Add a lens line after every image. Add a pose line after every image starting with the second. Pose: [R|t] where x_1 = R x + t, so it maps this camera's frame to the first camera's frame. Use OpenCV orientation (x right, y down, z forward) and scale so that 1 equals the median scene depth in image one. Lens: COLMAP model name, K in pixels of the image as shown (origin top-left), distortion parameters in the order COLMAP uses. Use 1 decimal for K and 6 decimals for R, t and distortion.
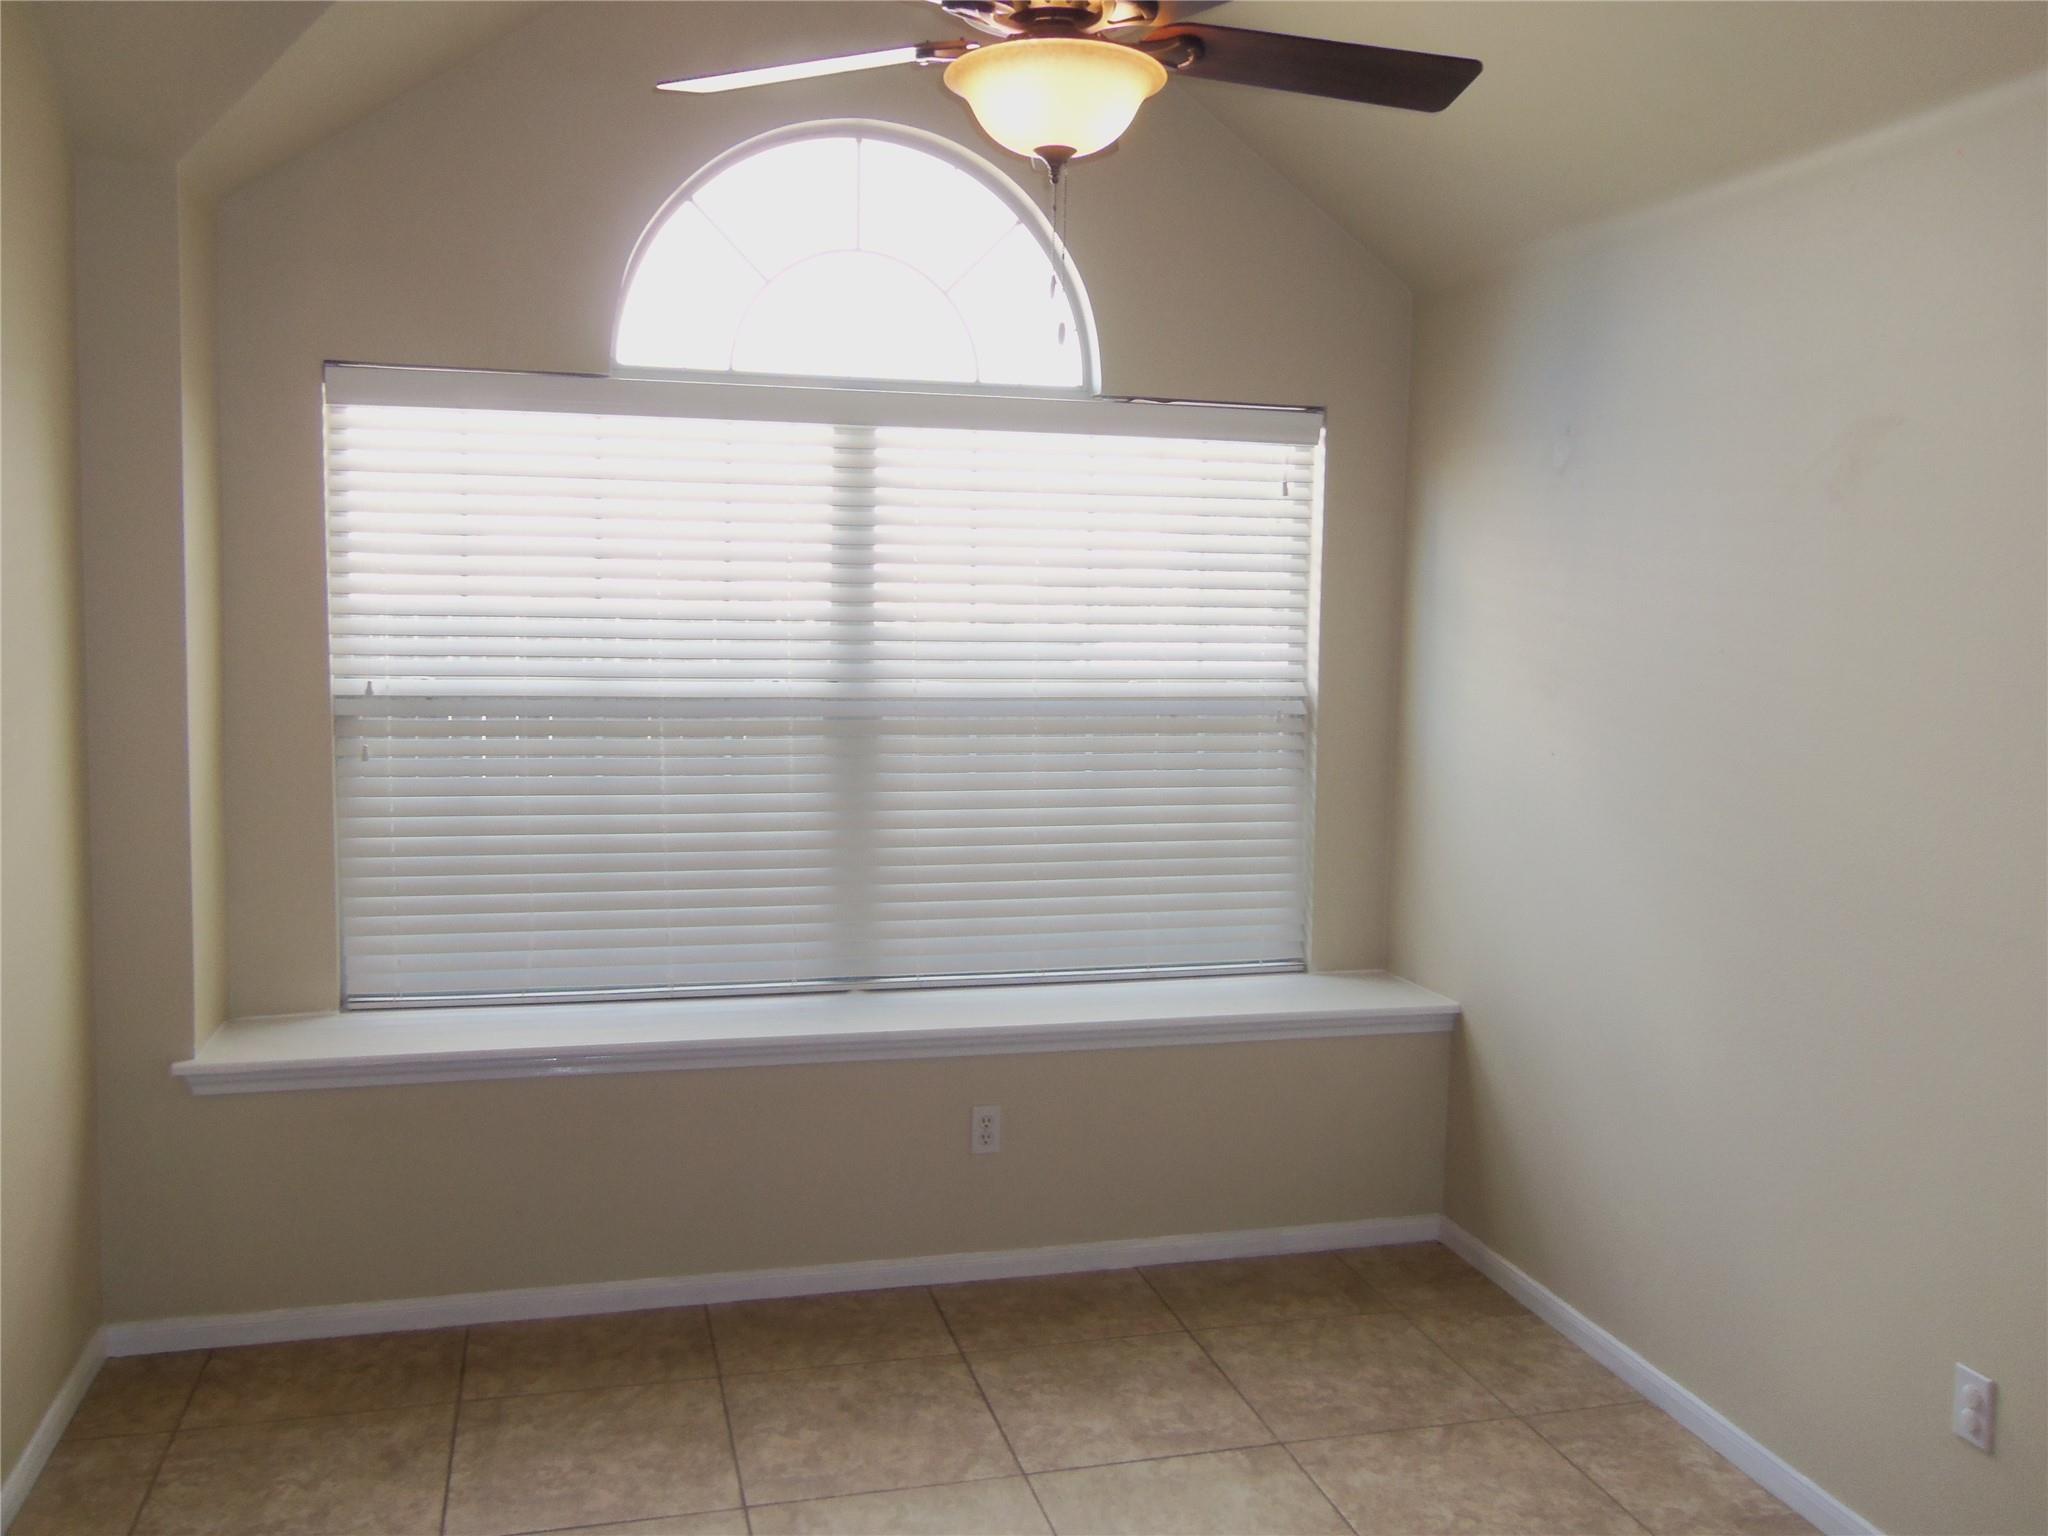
lens RADIAL K [[1713.0, 0, 1022.5], [0, 1713.0, 743.4], [0, 0, 1]] dist [-0.002855, 0.005611]
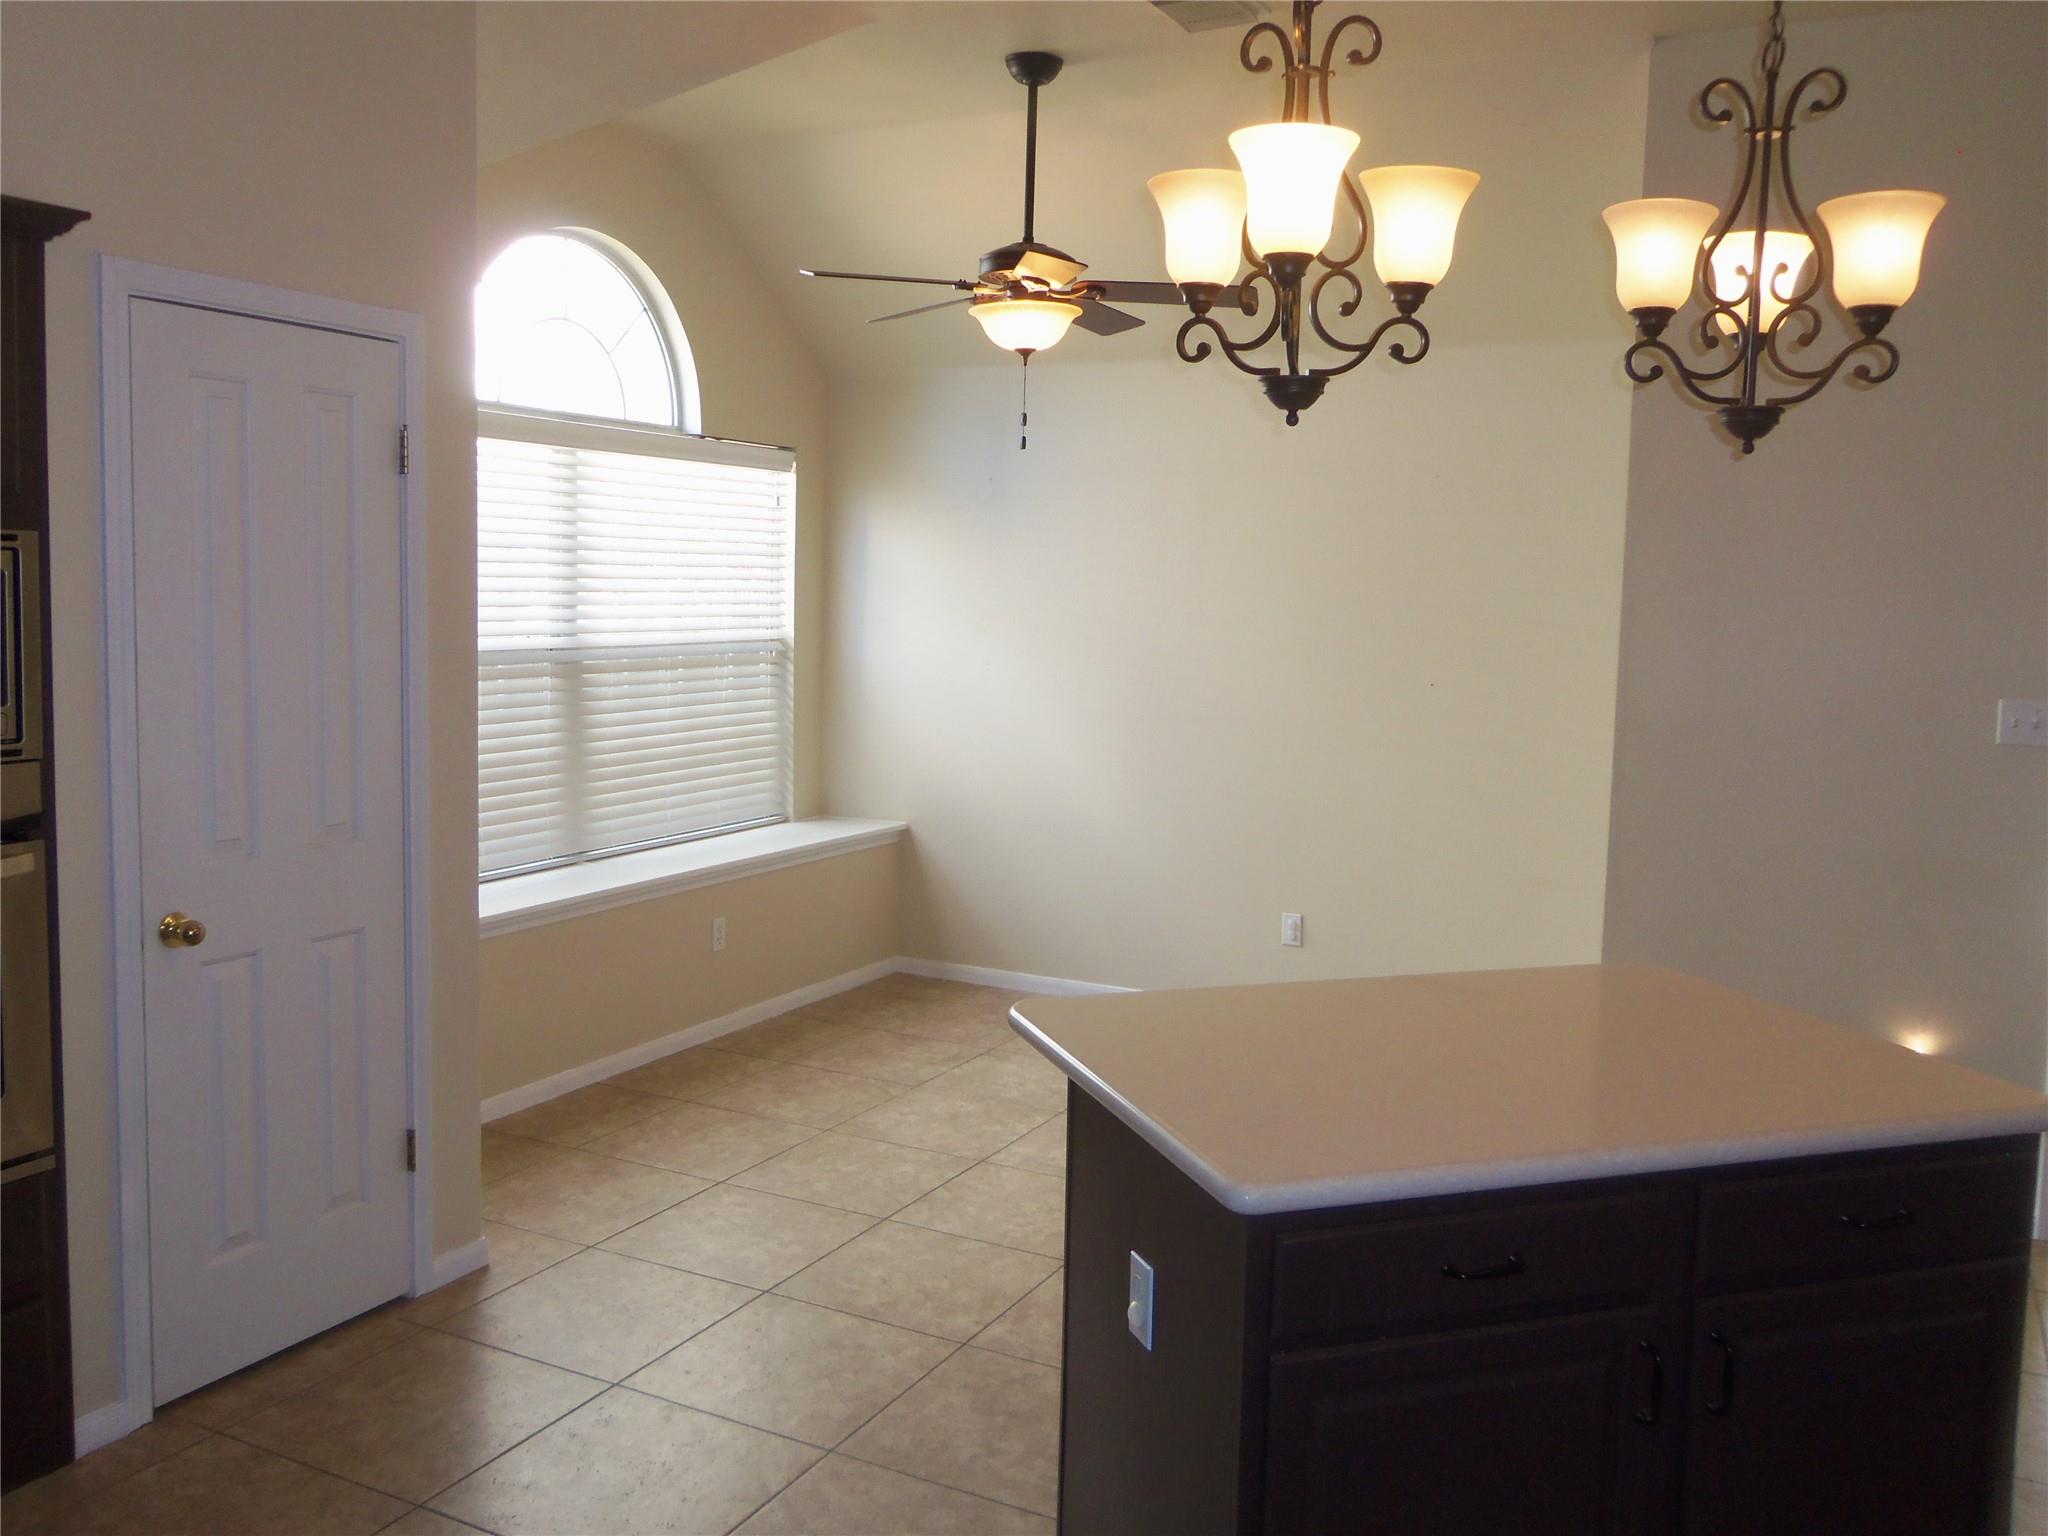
lens RADIAL K [[1712.1, 0, 1023.5], [0, 1712.1, 727.8], [0, 0, 1]] dist [-0.001219, 0.002760]
pose [[0.670313, -0.068296, 0.738929, -0.882267], [0.055807, 0.997576, 0.041578, 0.000410], [-0.739977, 0.013367, 0.672499, -0.184238]]
